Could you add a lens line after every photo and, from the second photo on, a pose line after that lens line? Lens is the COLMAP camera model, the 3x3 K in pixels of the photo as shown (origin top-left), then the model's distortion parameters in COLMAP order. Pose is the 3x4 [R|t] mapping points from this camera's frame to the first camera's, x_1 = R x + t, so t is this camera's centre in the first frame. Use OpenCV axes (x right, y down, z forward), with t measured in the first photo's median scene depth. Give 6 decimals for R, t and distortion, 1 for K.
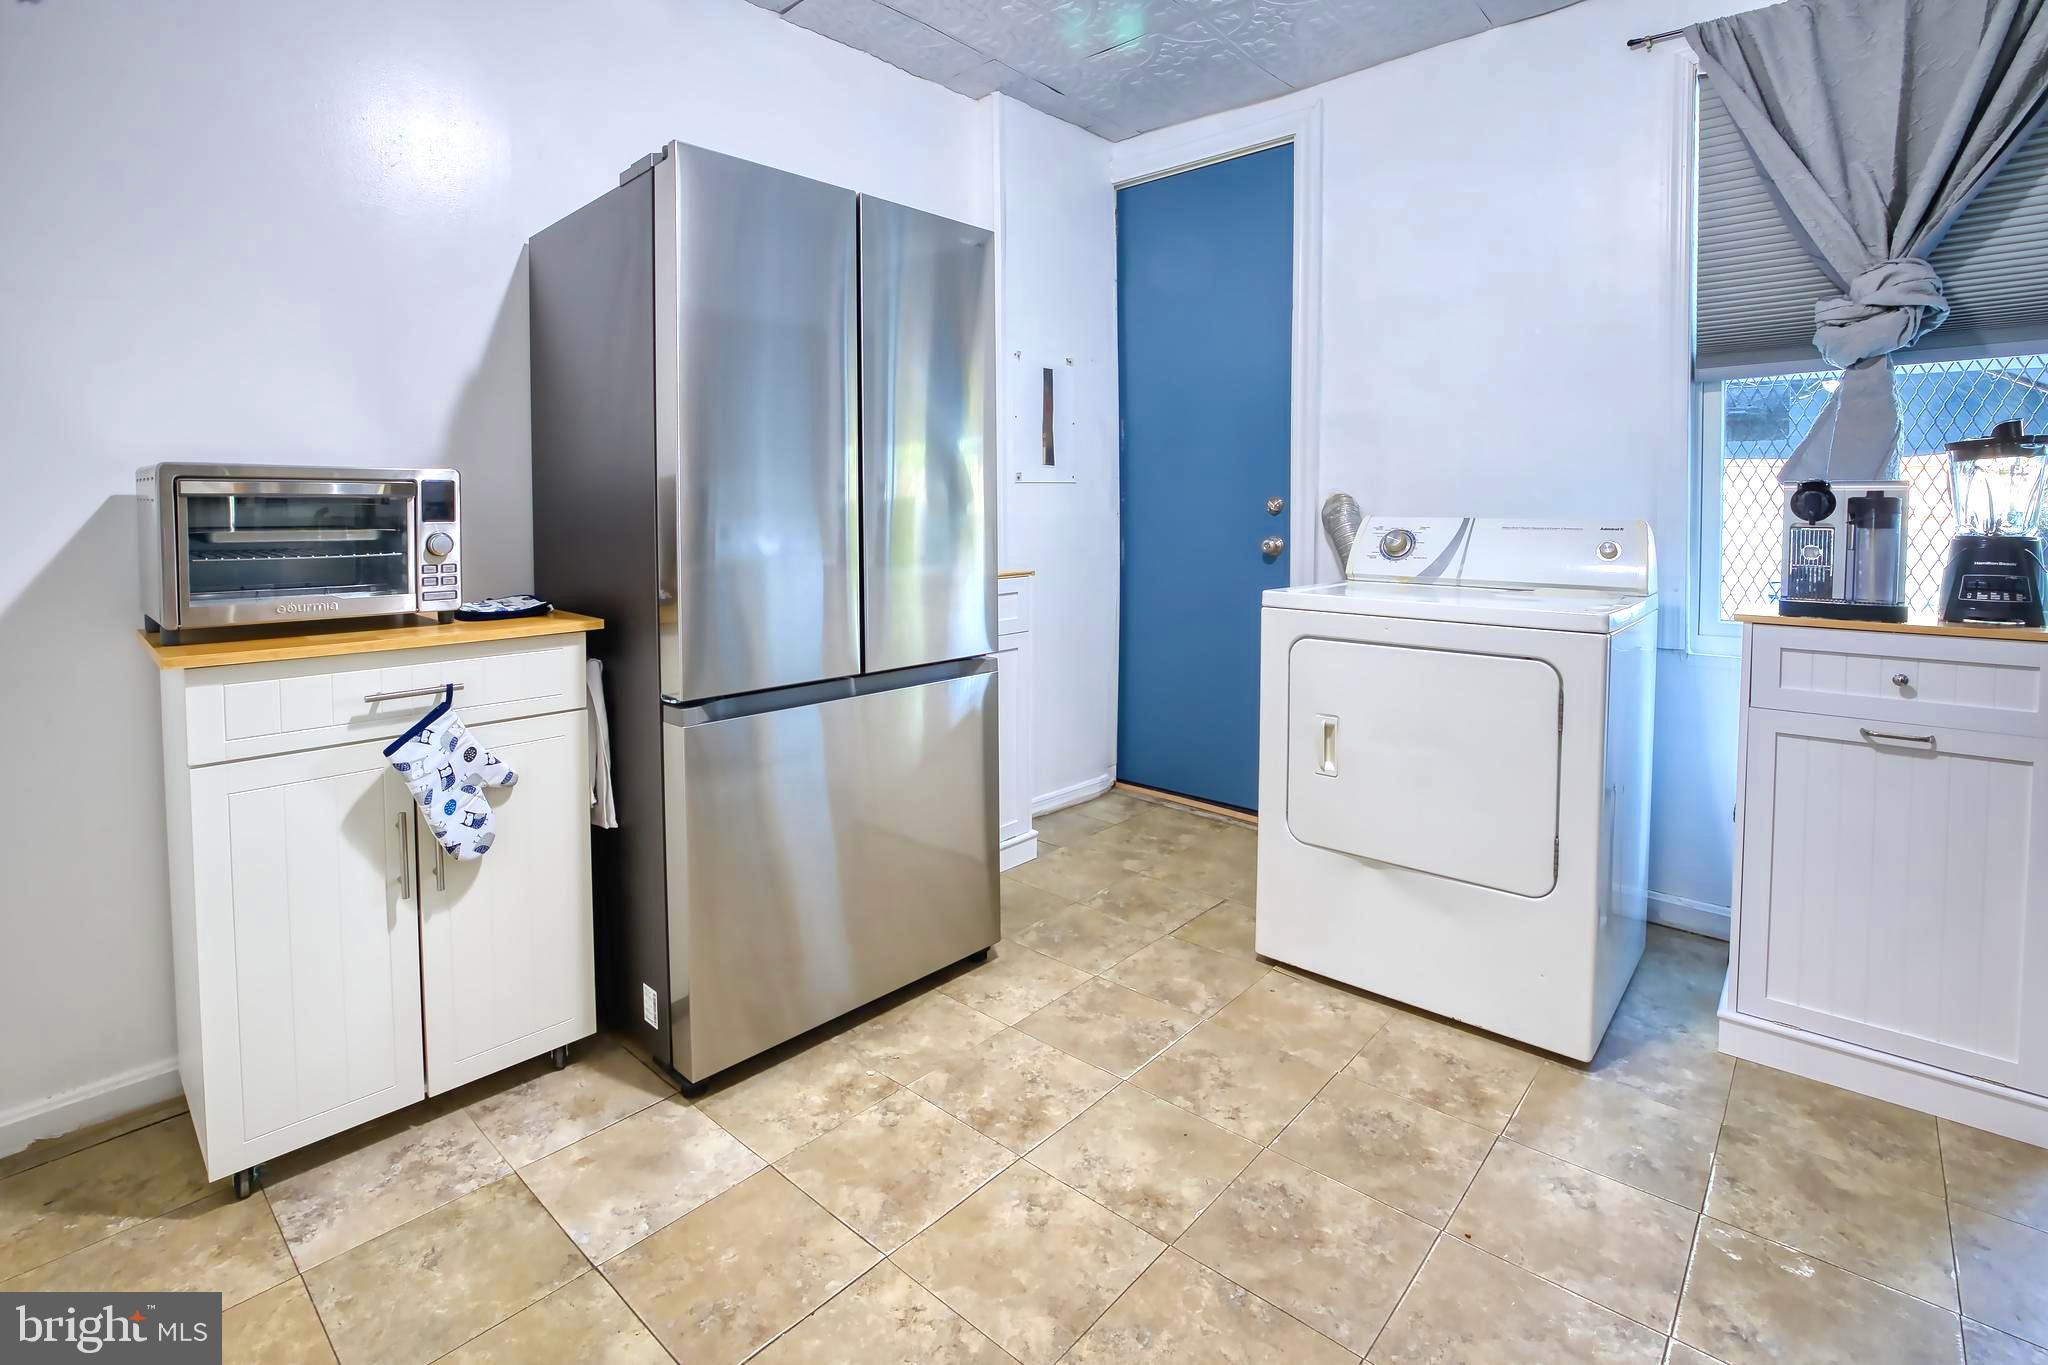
lens RADIAL K [[950.3, 0, 1032.1], [0, 950.3, 532.6], [0, 0, 1]] dist [-0.032874, 0.005511]
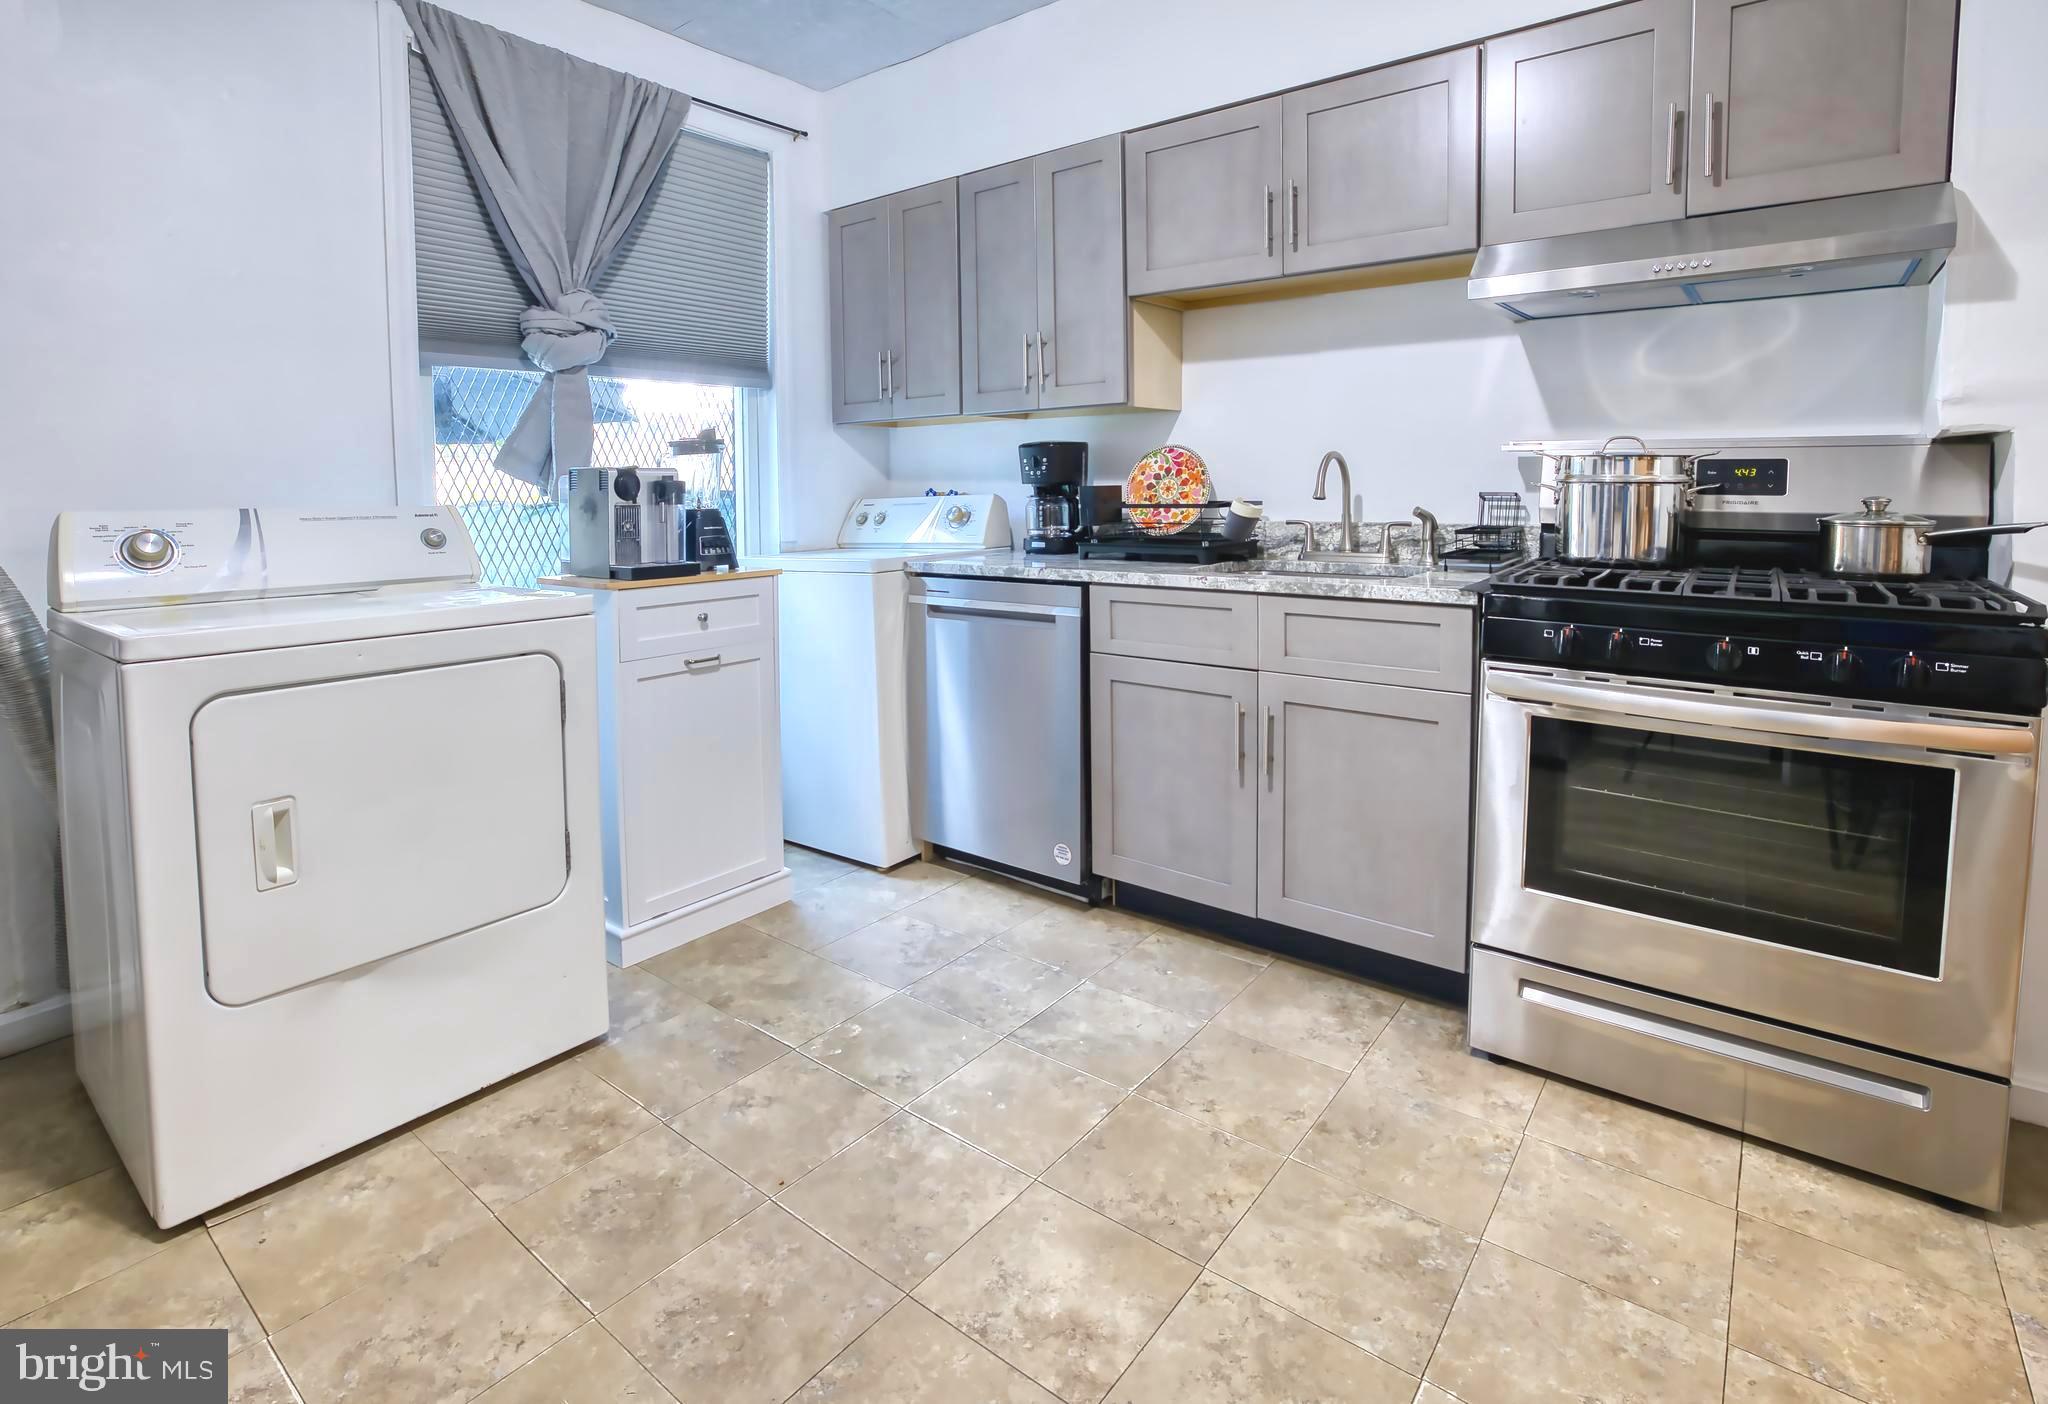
lens RADIAL K [[1000.9, 0, 968.5], [0, 1000.9, 528.0], [0, 0, 1]] dist [-0.029332, 0.001861]
pose [[-0.017093, -0.044605, 0.998858, -0.484908], [0.036030, 0.998328, 0.045198, -0.021142], [-0.999205, 0.036762, -0.015457, 0.609409]]
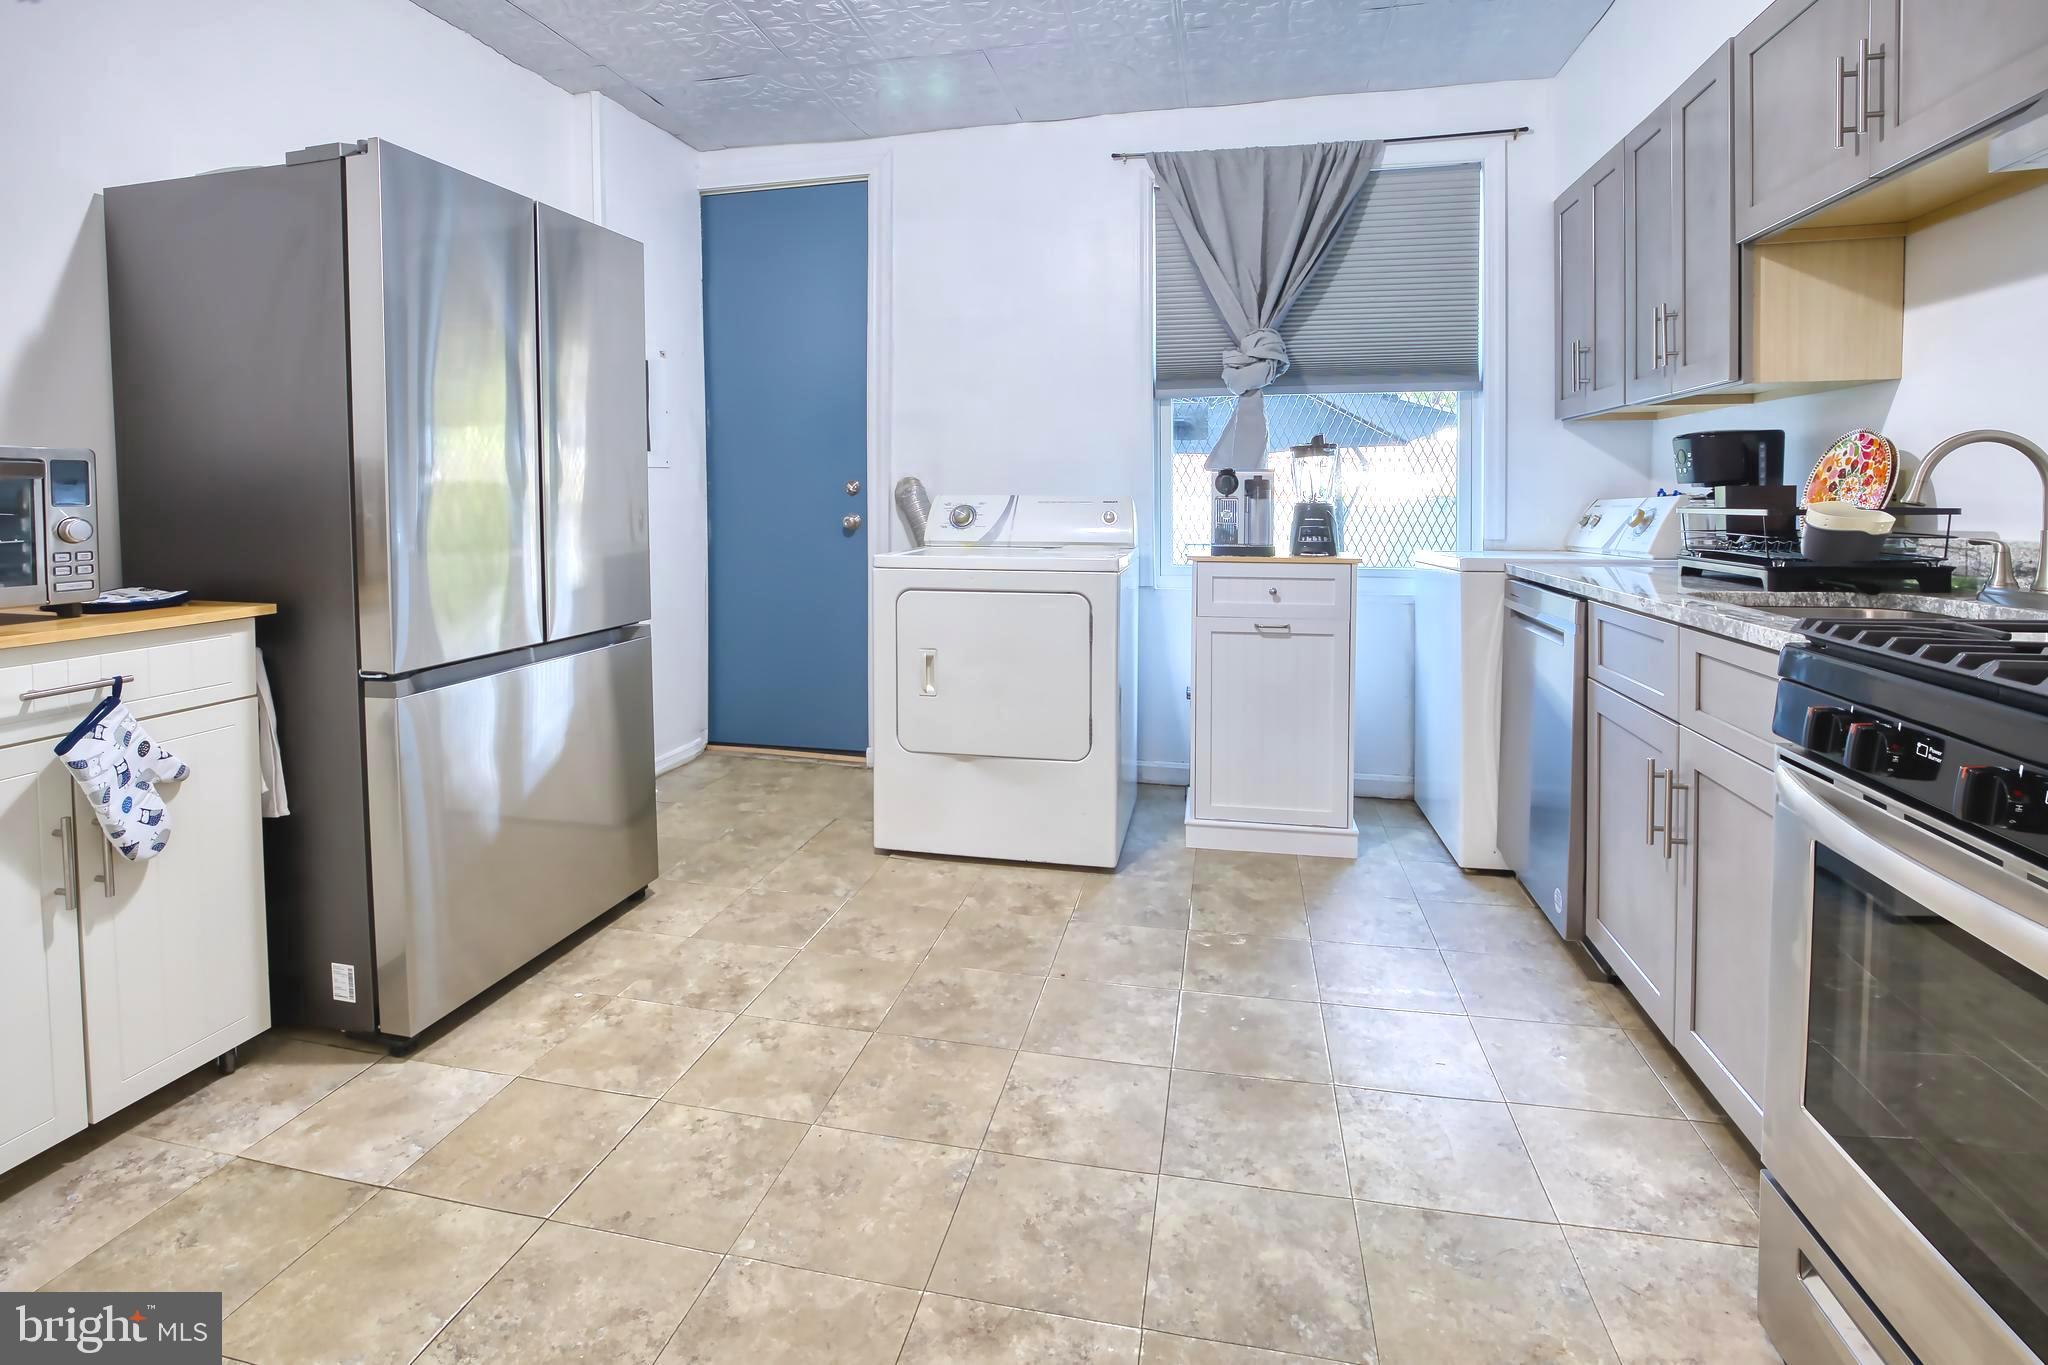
lens RADIAL K [[950.3, 0, 1019.6], [0, 950.3, 505.4], [0, 0, 1]] dist [-0.032874, 0.005511]
pose [[0.874627, -0.012015, 0.484648, -0.247714], [0.016887, 0.999841, -0.005688, 0.008567], [-0.484502, 0.013159, 0.874691, -0.235562]]
